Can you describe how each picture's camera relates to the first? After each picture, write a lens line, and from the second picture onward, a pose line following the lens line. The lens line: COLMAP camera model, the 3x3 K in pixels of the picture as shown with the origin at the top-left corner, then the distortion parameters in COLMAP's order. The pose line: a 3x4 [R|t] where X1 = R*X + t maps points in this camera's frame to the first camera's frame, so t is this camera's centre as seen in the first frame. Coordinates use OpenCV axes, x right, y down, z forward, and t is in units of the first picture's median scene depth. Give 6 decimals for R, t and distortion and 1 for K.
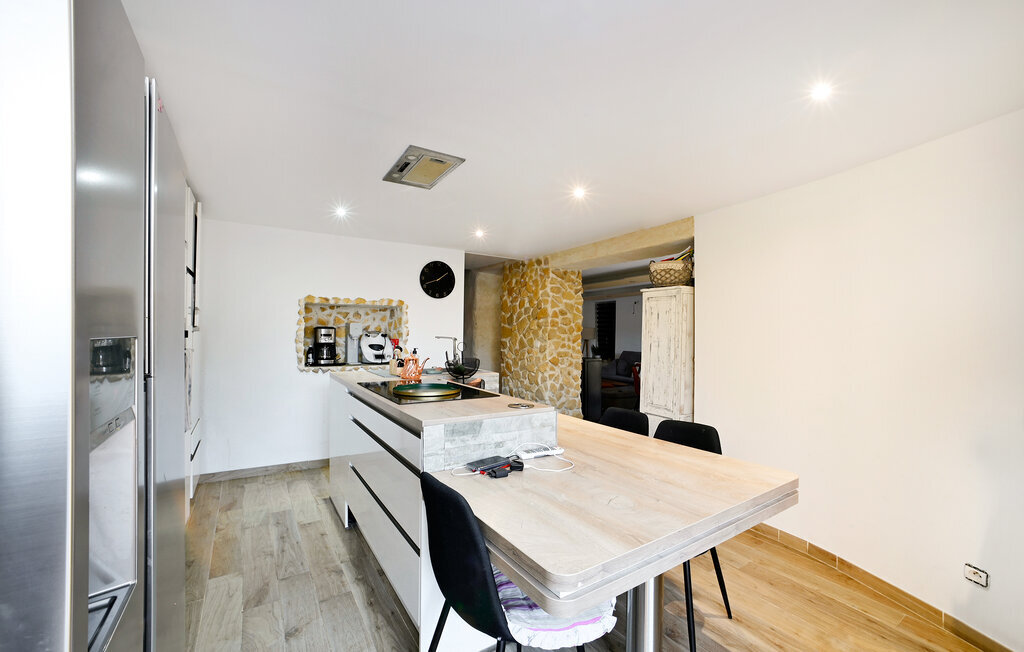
lens RADIAL K [[415.4, 0, 514.9], [0, 415.4, 330.5], [0, 0, 1]] dist [-0.053306, 0.023299]
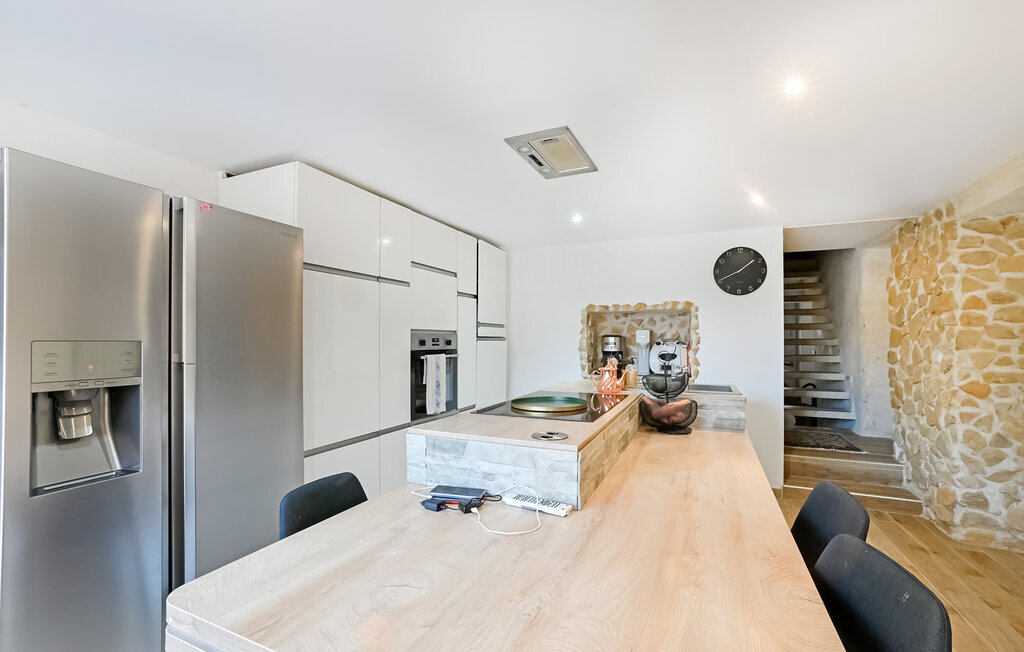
lens RADIAL K [[431.1, 0, 511.1], [0, 431.1, 333.7], [0, 0, 1]] dist [-0.056791, 0.025984]
pose [[0.538880, -0.024702, -0.842020, 0.229702], [0.011437, 0.999692, -0.022008, 0.006509], [0.842305, 0.002229, 0.538997, 0.197301]]
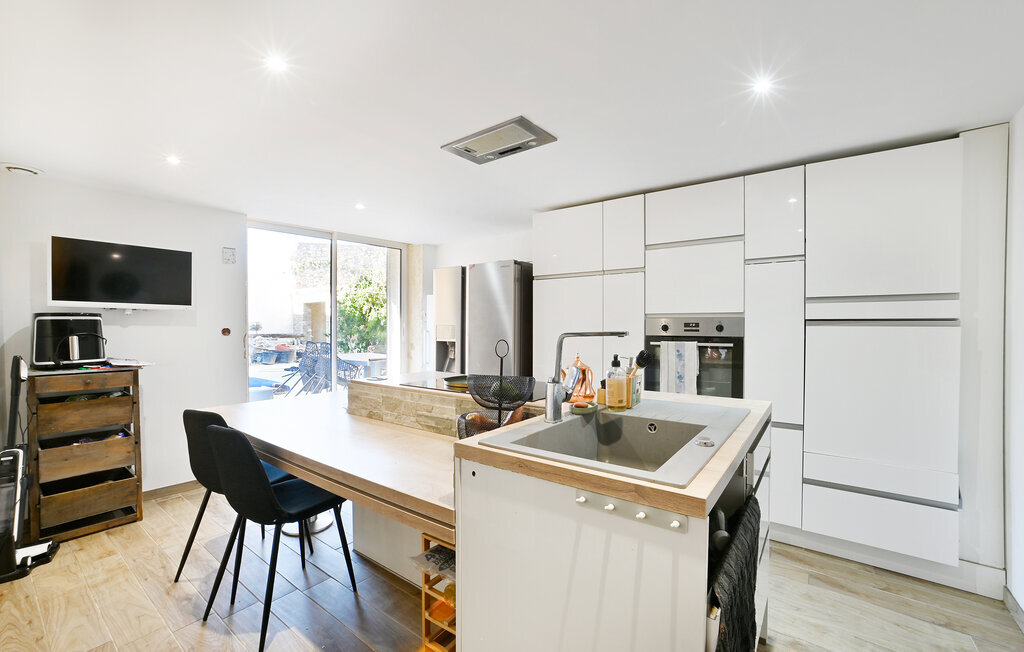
lens RADIAL K [[415.4, 0, 514.9], [0, 415.4, 330.5], [0, 0, 1]] dist [-0.053306, 0.023299]
pose [[-0.933835, -0.015002, -0.357388, 0.021873], [-0.014344, 0.999887, -0.004492, 0.013312], [0.357415, 0.000932, -0.933945, 0.878074]]
